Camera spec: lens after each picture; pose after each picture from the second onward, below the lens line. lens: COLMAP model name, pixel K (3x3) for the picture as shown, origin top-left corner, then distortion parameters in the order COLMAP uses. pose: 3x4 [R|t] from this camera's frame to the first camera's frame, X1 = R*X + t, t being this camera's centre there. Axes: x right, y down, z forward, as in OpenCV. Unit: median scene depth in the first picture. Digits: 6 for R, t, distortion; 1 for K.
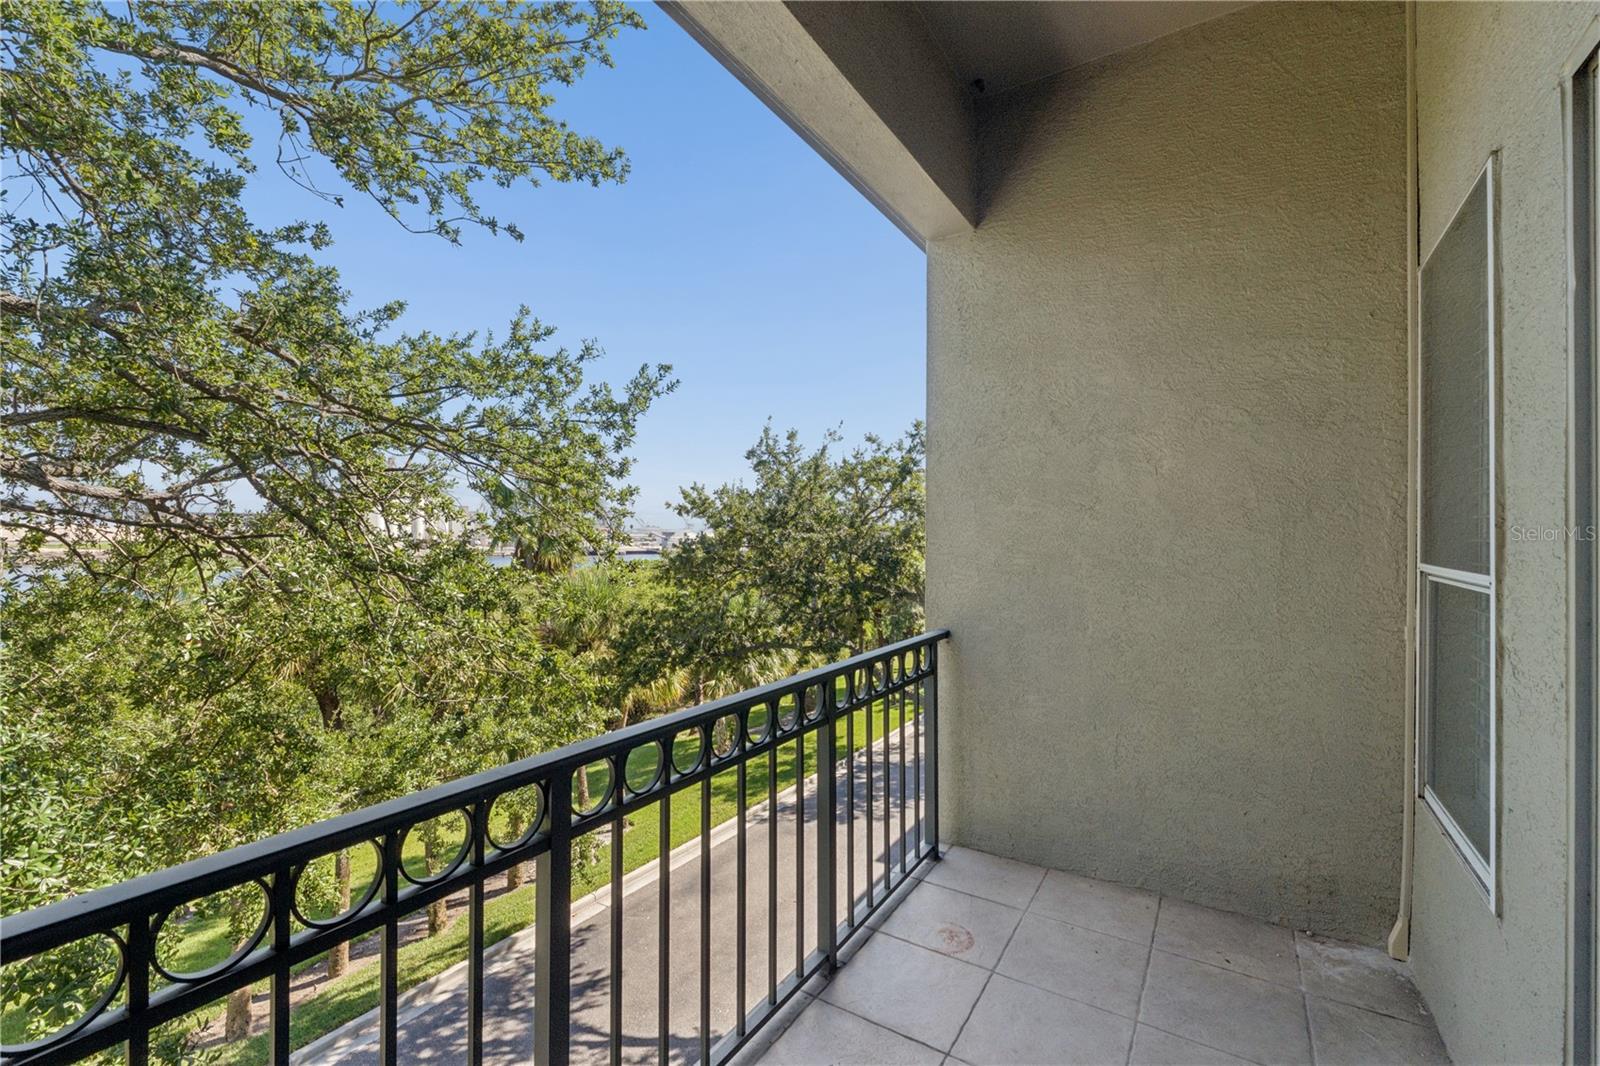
lens RADIAL K [[689.0, 0, 797.8], [0, 689.0, 518.1], [0, 0, 1]] dist [-0.004869, -0.000482]
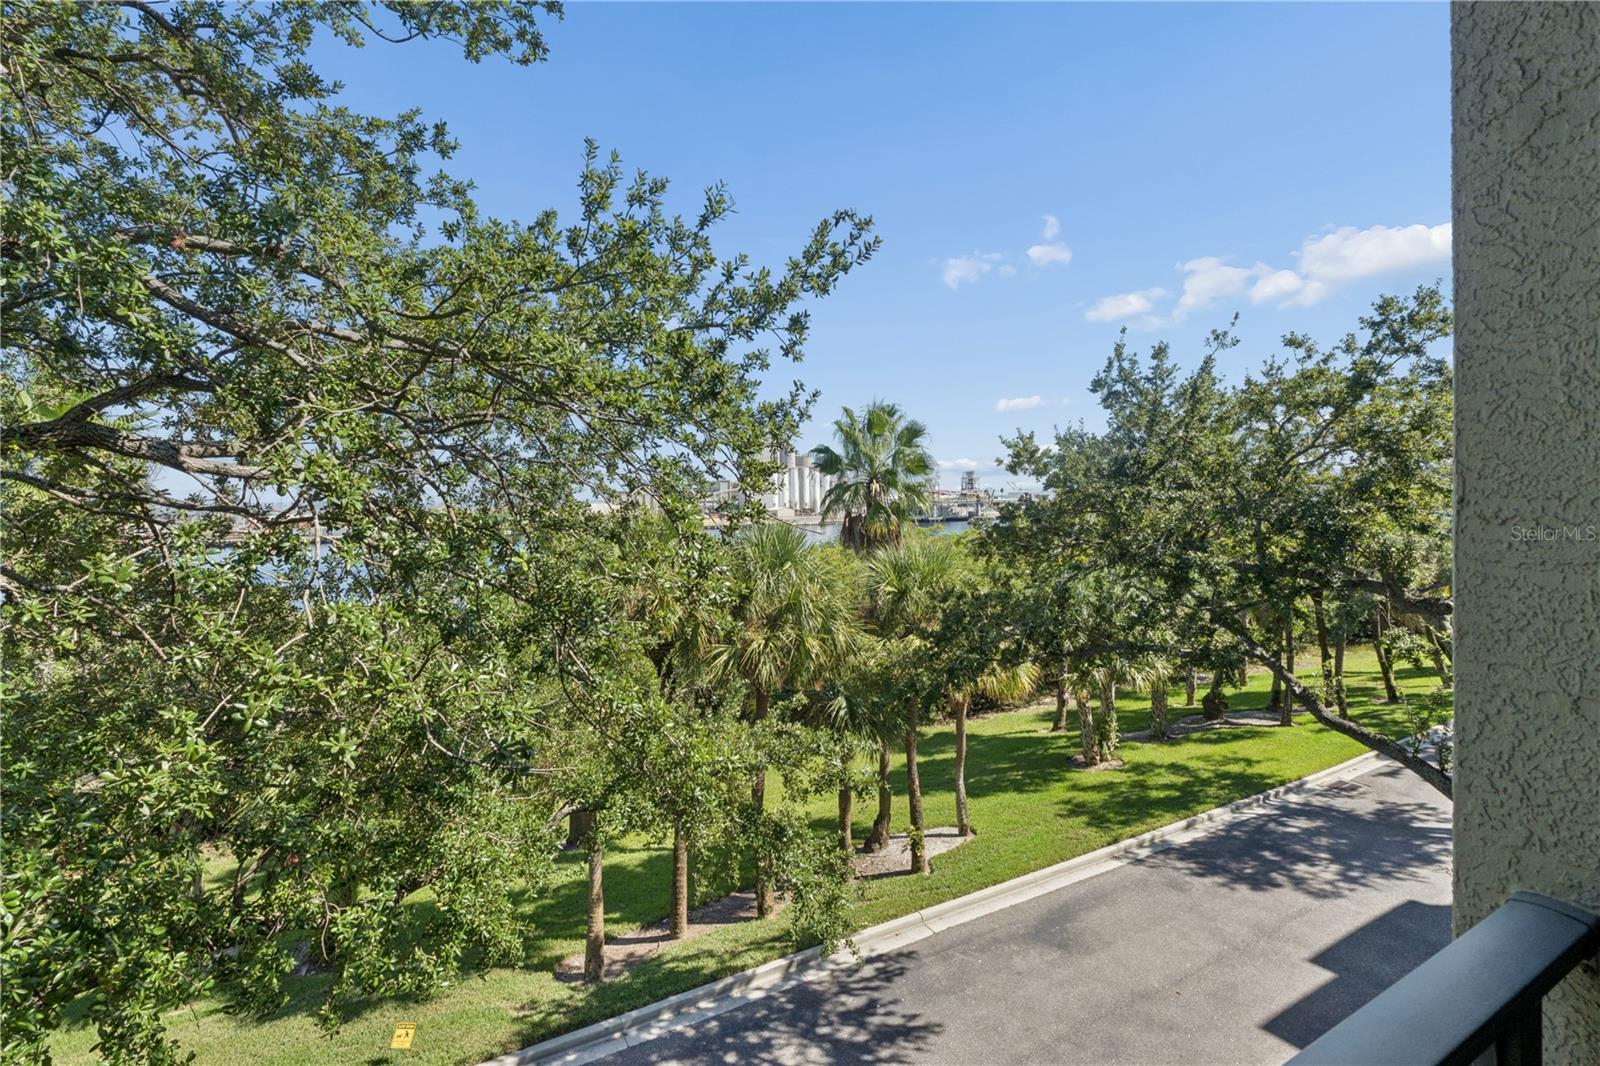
lens RADIAL K [[728.3, 0, 807.7], [0, 728.3, 521.6], [0, 0, 1]] dist [-0.002726, -0.000891]
pose [[0.878655, -0.013342, -0.477270, 0.029468], [0.039850, 0.998171, 0.045458, 0.004479], [0.475791, -0.058961, 0.877580, 0.182005]]
